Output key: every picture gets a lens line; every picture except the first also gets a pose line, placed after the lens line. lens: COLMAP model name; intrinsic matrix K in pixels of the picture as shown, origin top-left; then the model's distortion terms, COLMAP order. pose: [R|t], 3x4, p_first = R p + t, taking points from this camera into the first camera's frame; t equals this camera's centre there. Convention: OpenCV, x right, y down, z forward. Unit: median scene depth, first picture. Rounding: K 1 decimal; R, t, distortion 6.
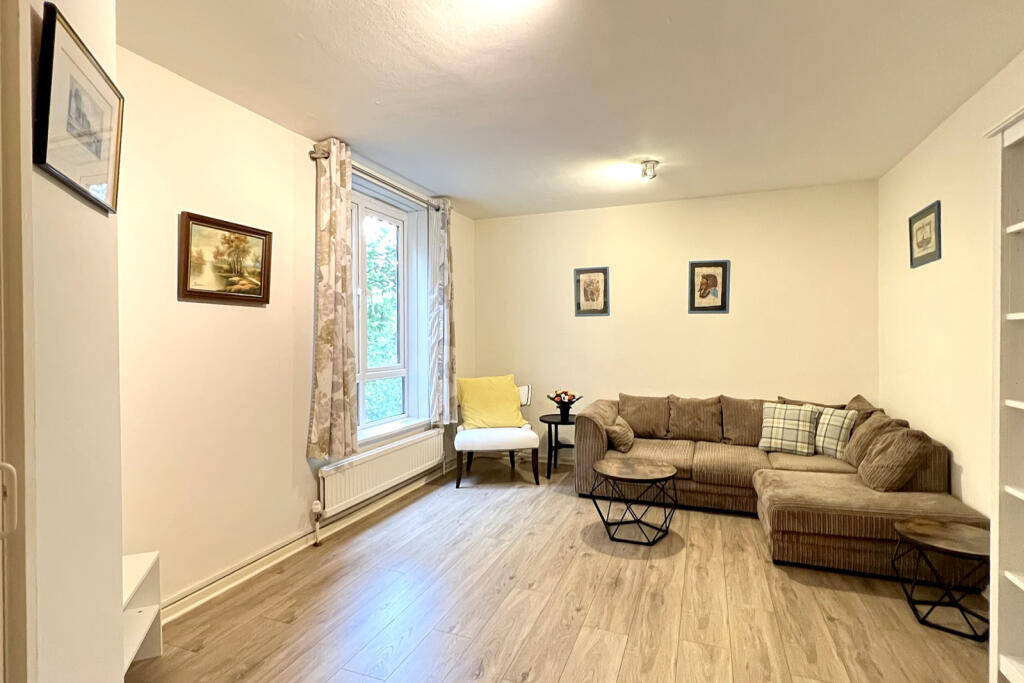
lens RADIAL K [[495.1, 0, 510.7], [0, 495.1, 339.6], [0, 0, 1]] dist [-0.000159, -0.000784]
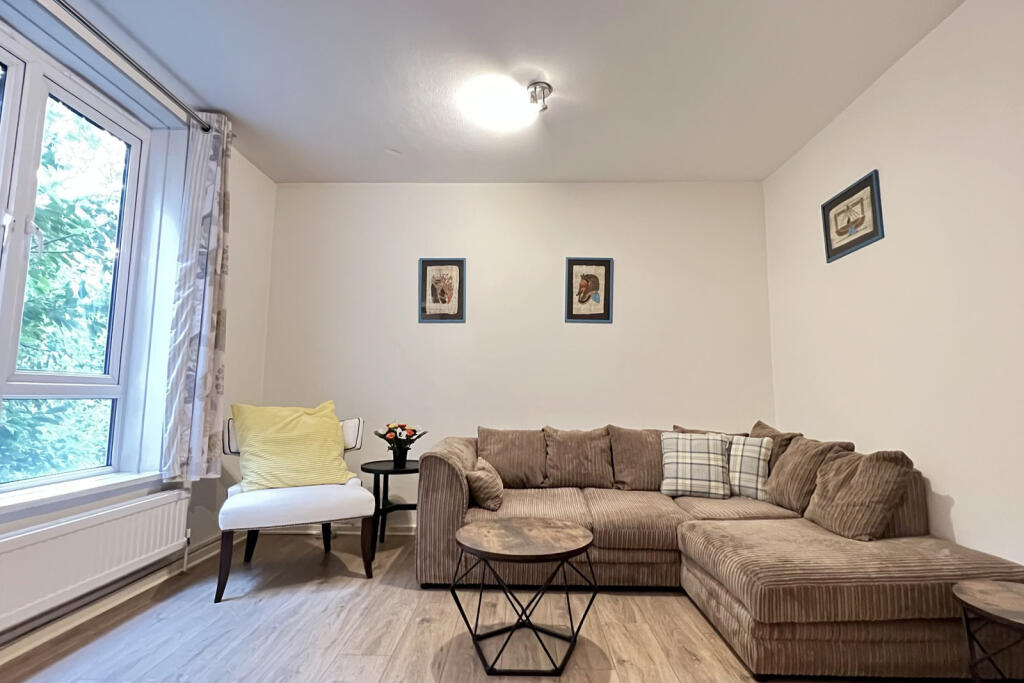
lens RADIAL K [[493.5, 0, 510.9], [0, 493.5, 341.0], [0, 0, 1]] dist [0.004150, -0.000339]
pose [[0.939675, 0.050721, 0.338287, 0.016462], [-0.010282, 0.992687, -0.120276, 0.079145], [-0.341914, 0.109542, 0.933325, 0.334902]]
